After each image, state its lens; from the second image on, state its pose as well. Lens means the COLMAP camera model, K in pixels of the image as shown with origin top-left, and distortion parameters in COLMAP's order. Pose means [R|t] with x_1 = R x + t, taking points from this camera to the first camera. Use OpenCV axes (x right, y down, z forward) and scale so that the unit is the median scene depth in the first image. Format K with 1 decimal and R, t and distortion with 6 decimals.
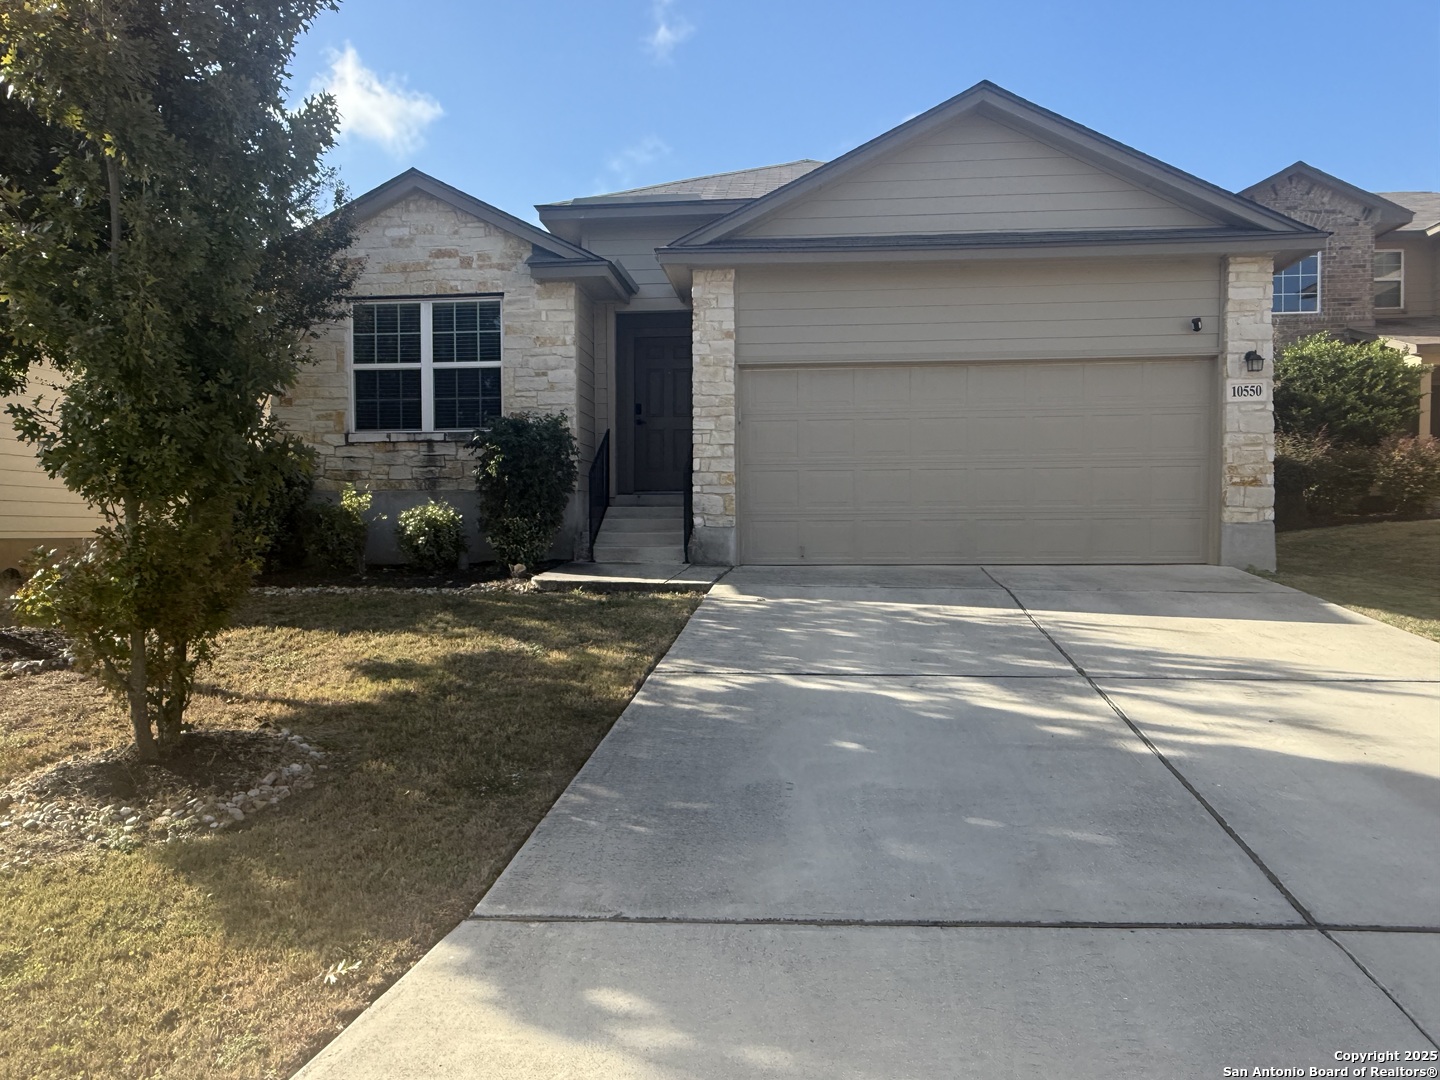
lens RADIAL K [[984.0, 0, 710.2], [0, 984.0, 551.7], [0, 0, 1]] dist [0.000523, 0.001517]
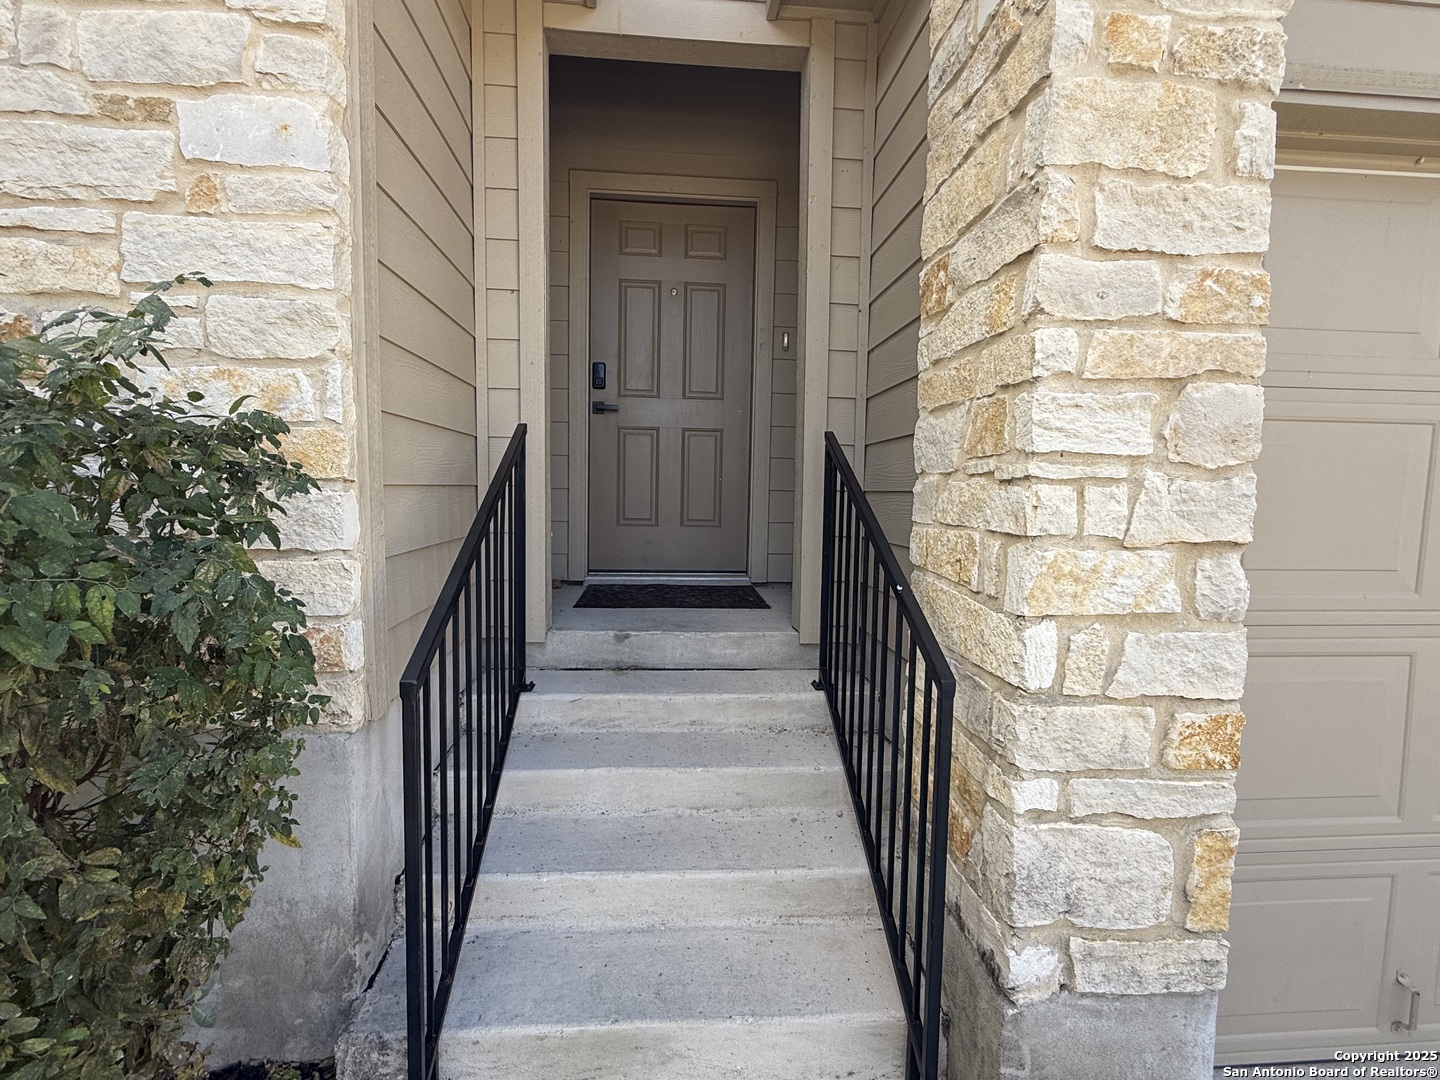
lens RADIAL K [[670.7, 0, 723.3], [0, 670.7, 541.5], [0, 0, 1]] dist [-0.001171, -0.000188]
pose [[0.983568, 0.008004, 0.180360, -0.090881], [-0.017405, 0.998567, 0.050599, -0.114344], [-0.179697, -0.052907, 0.982298, 0.896478]]
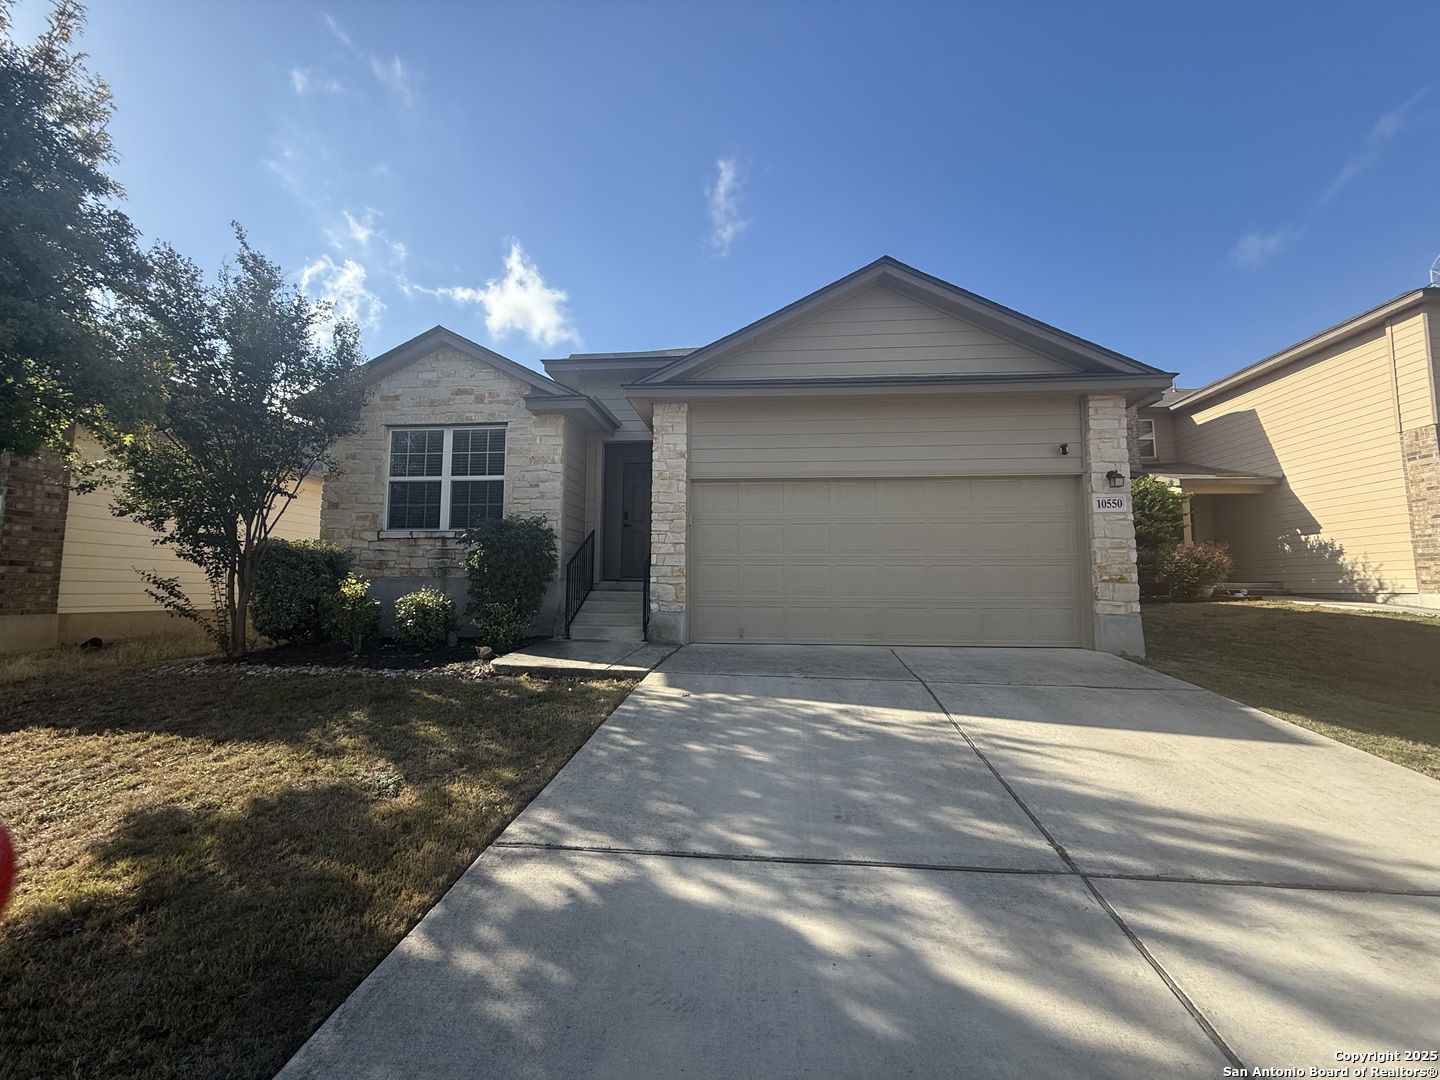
lens RADIAL K [[572.5, 0, 718.6], [0, 572.5, 539.4], [0, 0, 1]] dist [-0.000308, 0.000181]
pose [[0.999919, 0.010653, 0.006978, 0.060884], [-0.009790, 0.993456, -0.113794, -0.033621], [-0.008144, 0.113716, 0.993480, 0.296718]]
